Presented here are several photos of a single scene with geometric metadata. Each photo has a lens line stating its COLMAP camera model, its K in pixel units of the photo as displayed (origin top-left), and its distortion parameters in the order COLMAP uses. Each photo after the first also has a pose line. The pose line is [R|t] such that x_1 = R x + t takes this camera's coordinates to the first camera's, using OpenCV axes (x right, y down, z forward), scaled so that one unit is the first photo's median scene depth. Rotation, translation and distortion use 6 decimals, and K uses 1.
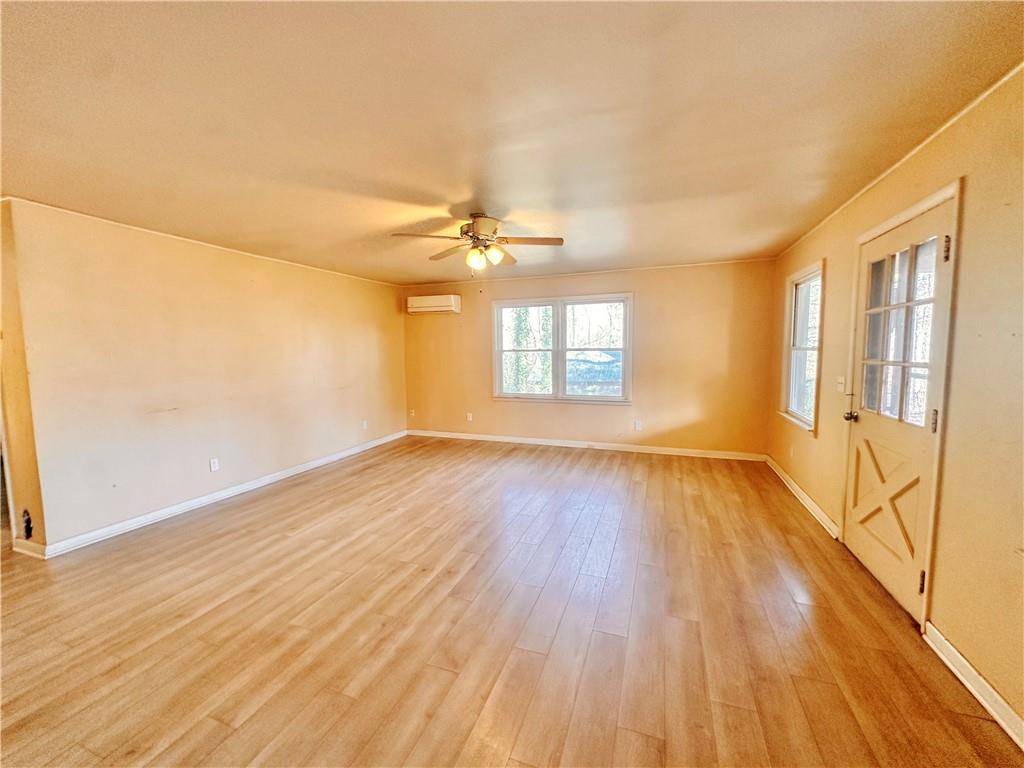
lens RADIAL K [[407.8, 0, 510.3], [0, 407.8, 386.2], [0, 0, 1]] dist [0.001151, 0.000134]
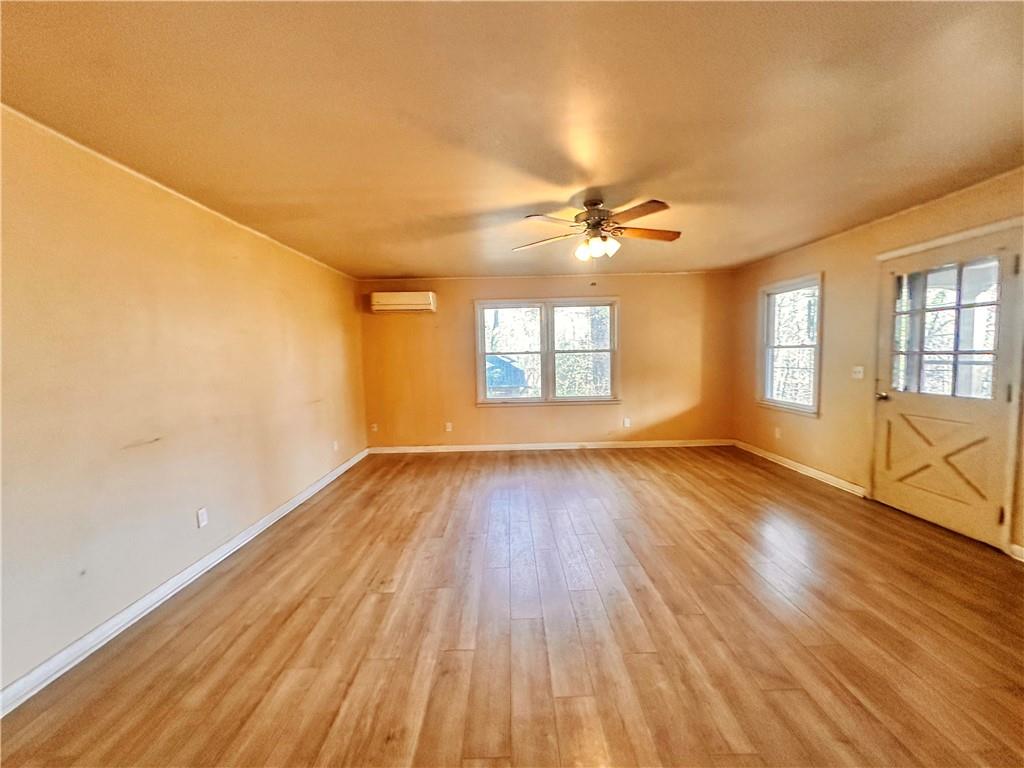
lens RADIAL K [[409.2, 0, 512.0], [0, 409.2, 384.0], [0, 0, 1]] dist [-0.001391, -0.000144]
pose [[0.933417, -0.036464, 0.356937, -0.408664], [0.045694, 0.998803, -0.017458, 0.002571], [-0.355873, 0.032605, 0.933965, 0.138472]]
